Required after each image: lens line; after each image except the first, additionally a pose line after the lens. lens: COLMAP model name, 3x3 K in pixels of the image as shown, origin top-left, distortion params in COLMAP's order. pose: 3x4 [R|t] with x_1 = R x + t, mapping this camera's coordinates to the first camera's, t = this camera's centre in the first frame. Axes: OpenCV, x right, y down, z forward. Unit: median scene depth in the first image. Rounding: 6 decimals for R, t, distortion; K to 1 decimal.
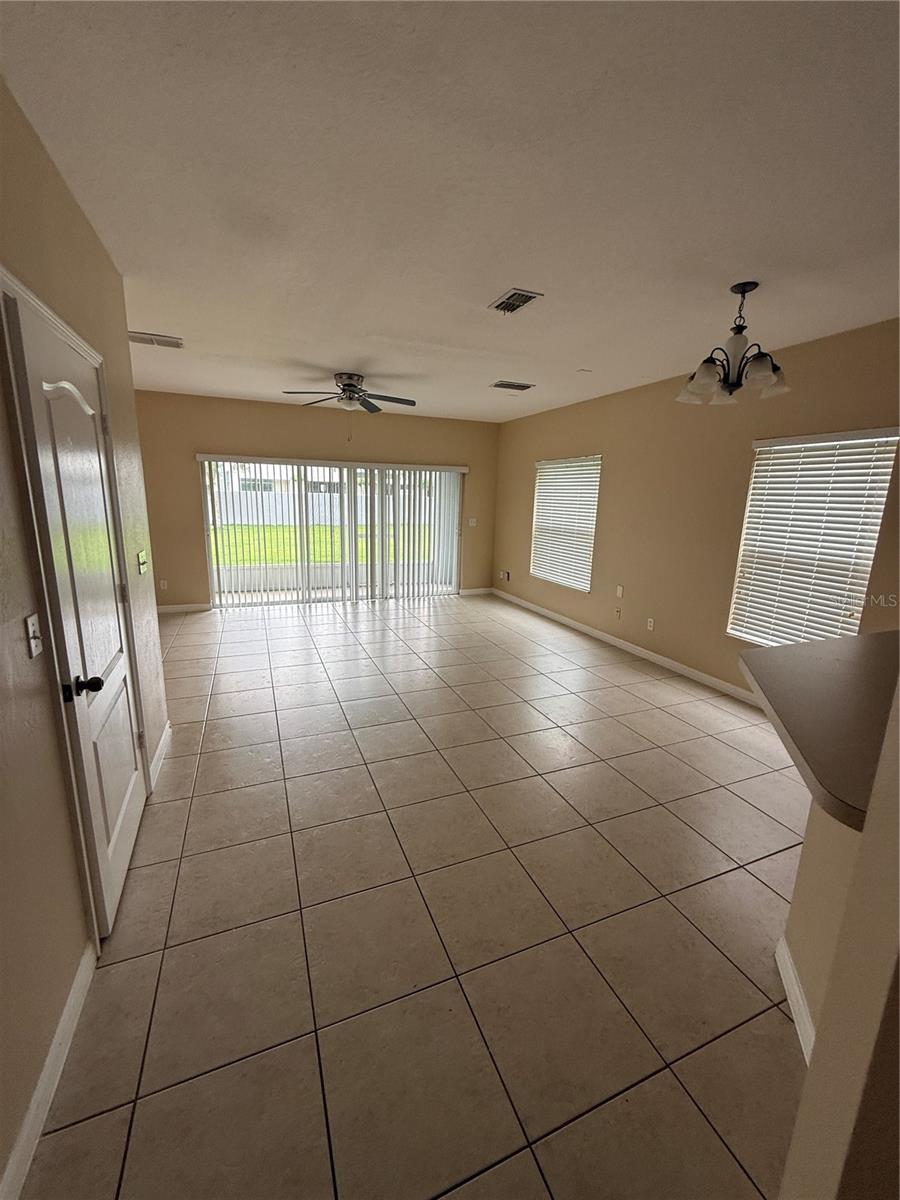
lens RADIAL K [[479.4, 0, 451.4], [0, 479.4, 594.1], [0, 0, 1]] dist [-0.000697, 0.000130]
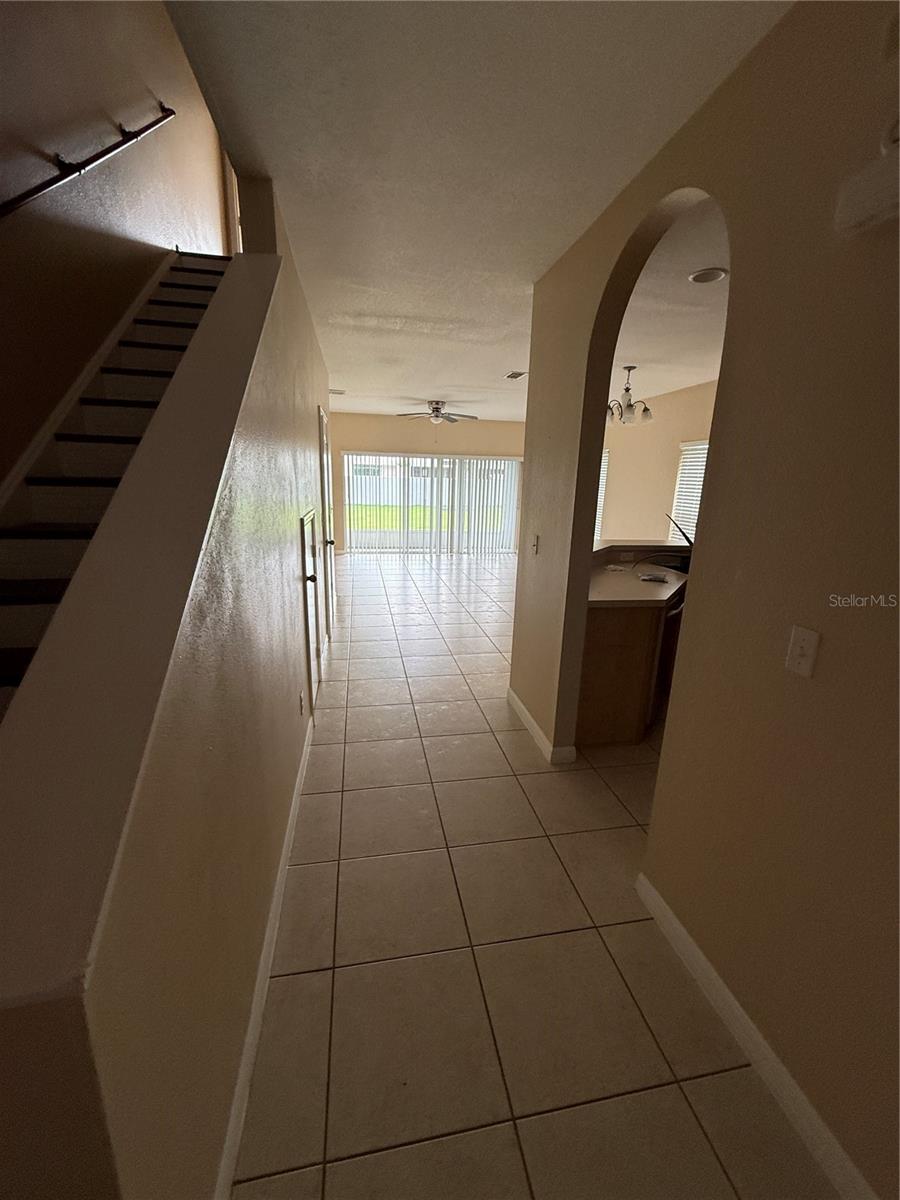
lens RADIAL K [[479.4, 0, 450.9], [0, 479.4, 601.7], [0, 0, 1]] dist [-0.000697, 0.000130]
pose [[0.979552, 0.051656, -0.194449, 0.117324], [-0.042751, 0.997848, 0.049720, 0.084770], [0.196599, -0.040390, 0.979652, -0.384702]]
